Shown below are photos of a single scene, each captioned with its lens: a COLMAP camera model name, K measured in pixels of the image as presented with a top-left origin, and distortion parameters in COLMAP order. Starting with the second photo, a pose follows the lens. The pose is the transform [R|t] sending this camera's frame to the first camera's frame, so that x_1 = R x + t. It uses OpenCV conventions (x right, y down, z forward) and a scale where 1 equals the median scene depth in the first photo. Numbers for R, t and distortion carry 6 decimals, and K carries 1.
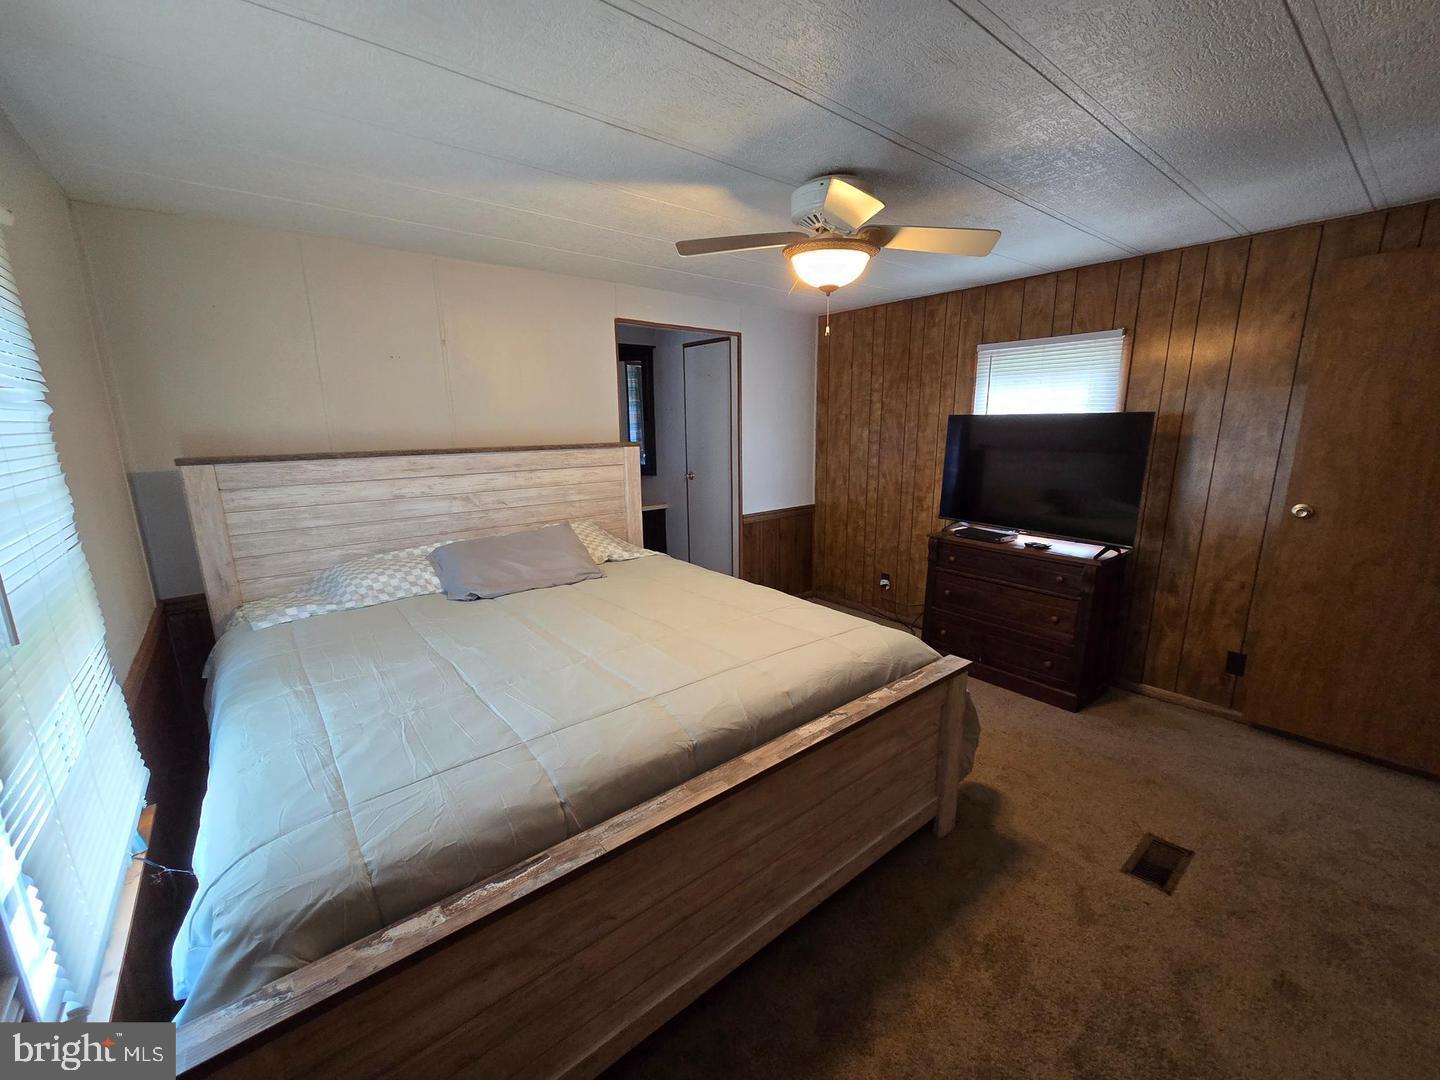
lens RADIAL K [[589.6, 0, 723.3], [0, 589.6, 553.9], [0, 0, 1]] dist [0.000533, -0.000220]
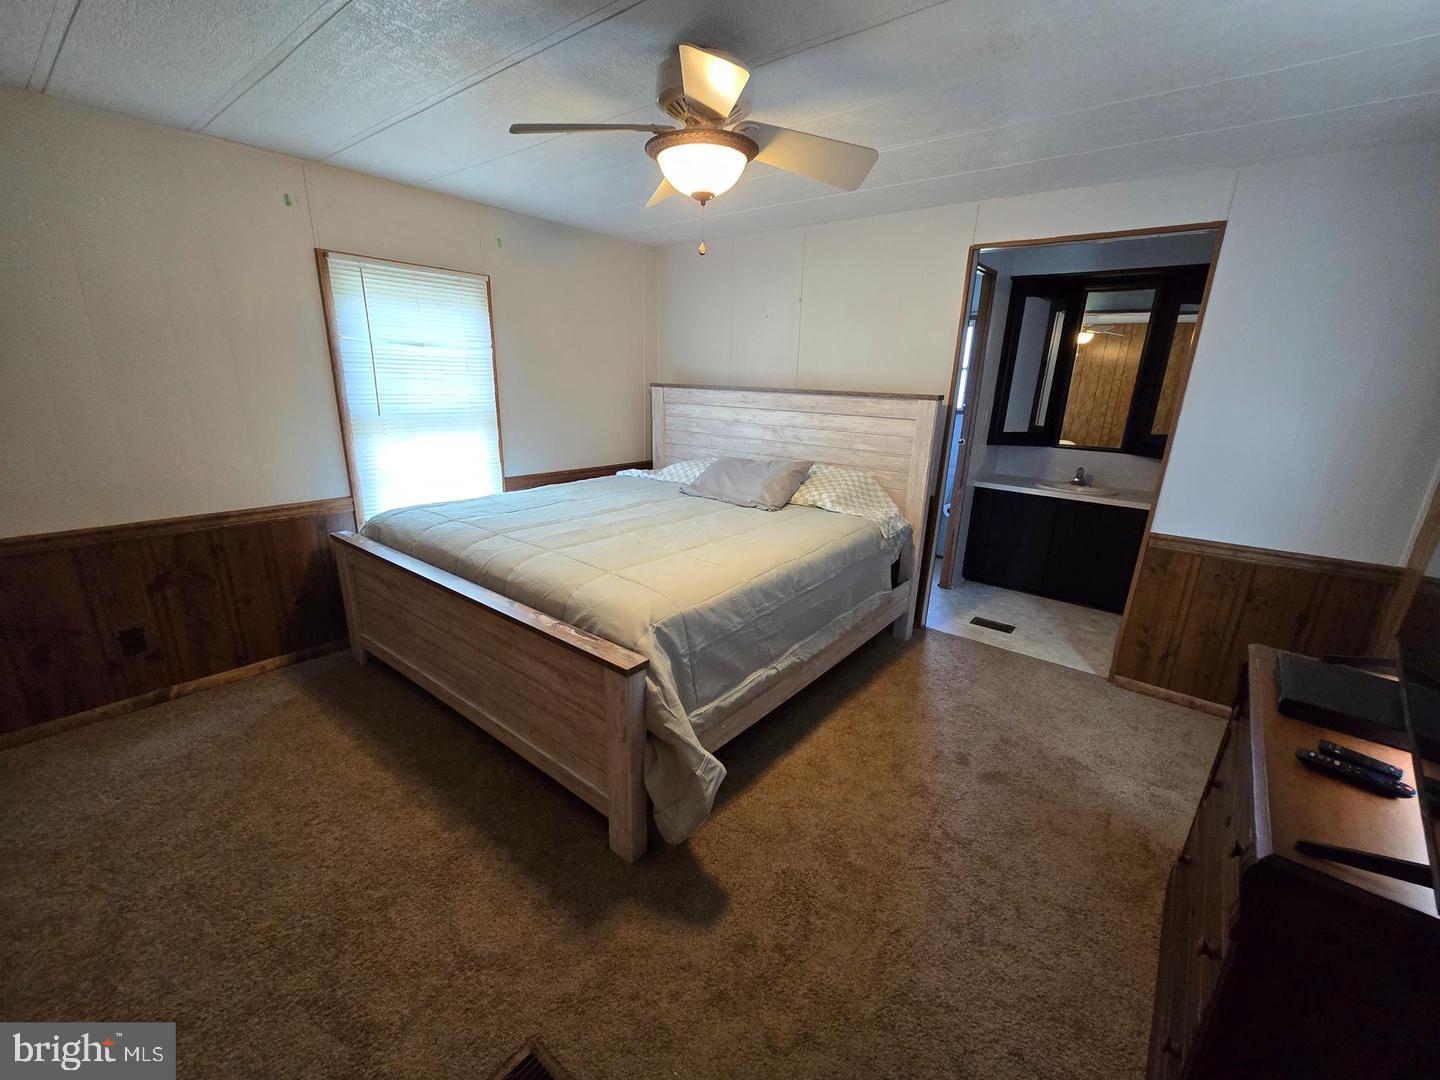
lens RADIAL K [[589.6, 0, 723.3], [0, 589.6, 553.9], [0, 0, 1]] dist [0.000533, -0.000220]
pose [[0.210178, 0.297245, -0.931381, 0.812374], [-0.250552, 0.937221, 0.242568, -0.128837], [0.945012, 0.182377, 0.271459, 0.637461]]
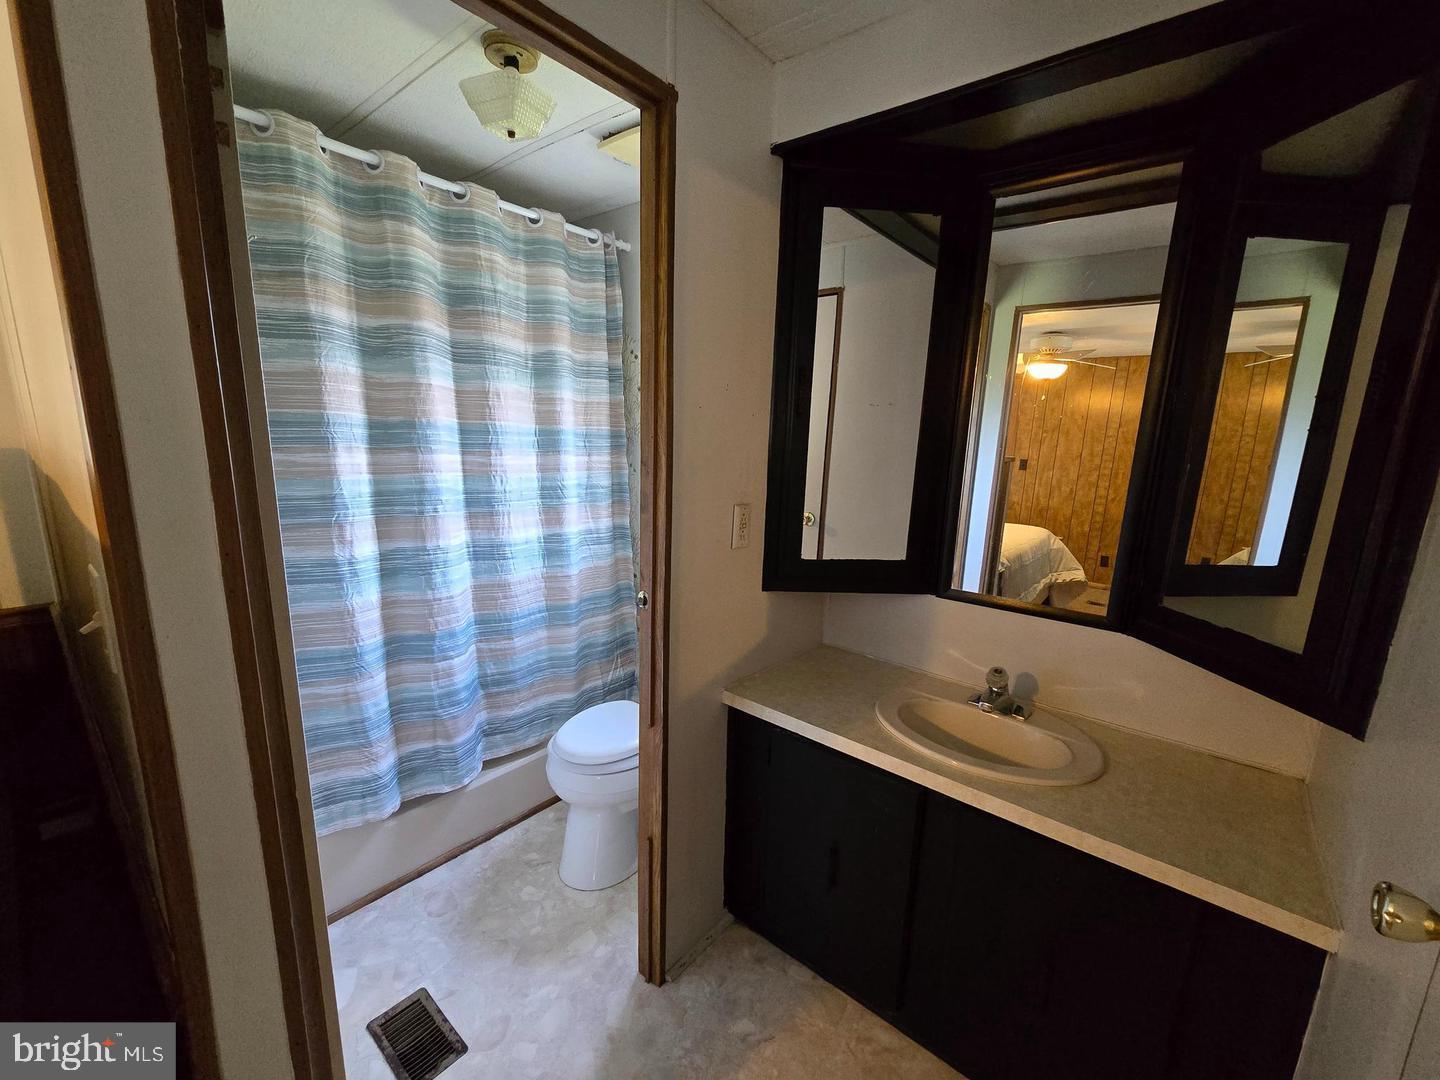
lens RADIAL K [[589.6, 0, 723.3], [0, 589.6, 553.9], [0, 0, 1]] dist [0.000533, -0.000220]
pose [[0.195893, 0.211156, -0.957622, 0.024723], [-0.253916, 0.954159, 0.158451, -0.309822], [0.947182, 0.212116, 0.240528, 1.435932]]
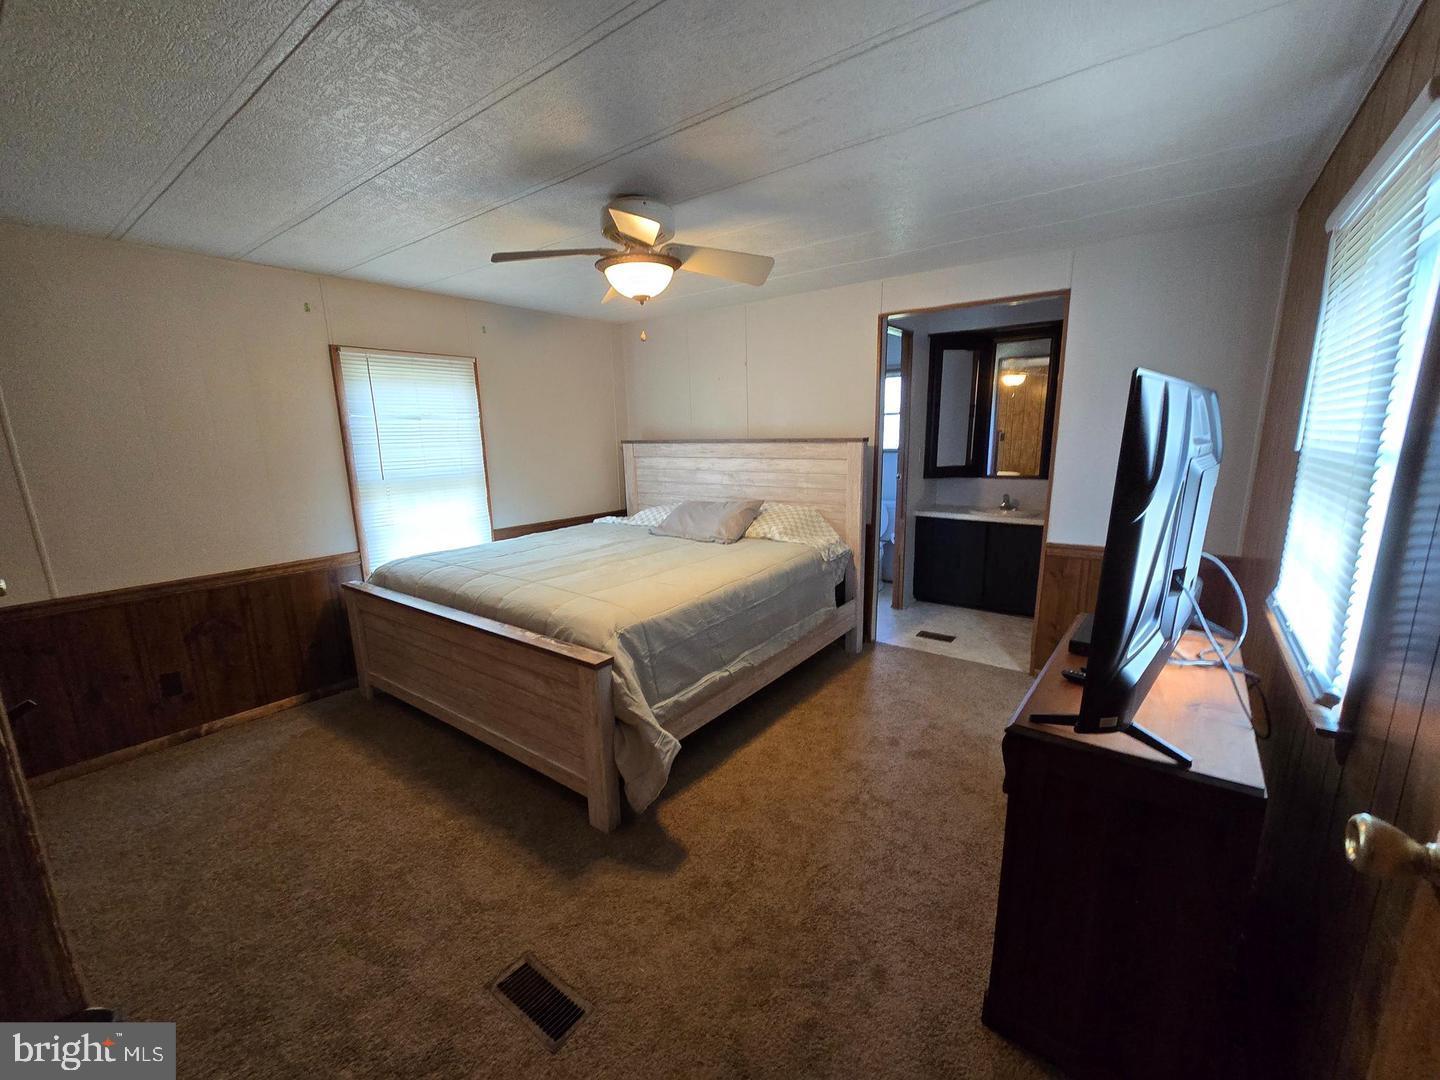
lens RADIAL K [[589.6, 0, 723.3], [0, 589.6, 553.9], [0, 0, 1]] dist [0.000533, -0.000220]
pose [[0.239552, 0.203844, -0.949243, 0.981441], [-0.199836, 0.967128, 0.157254, -0.135395], [0.950095, 0.152022, 0.272413, 0.656405]]
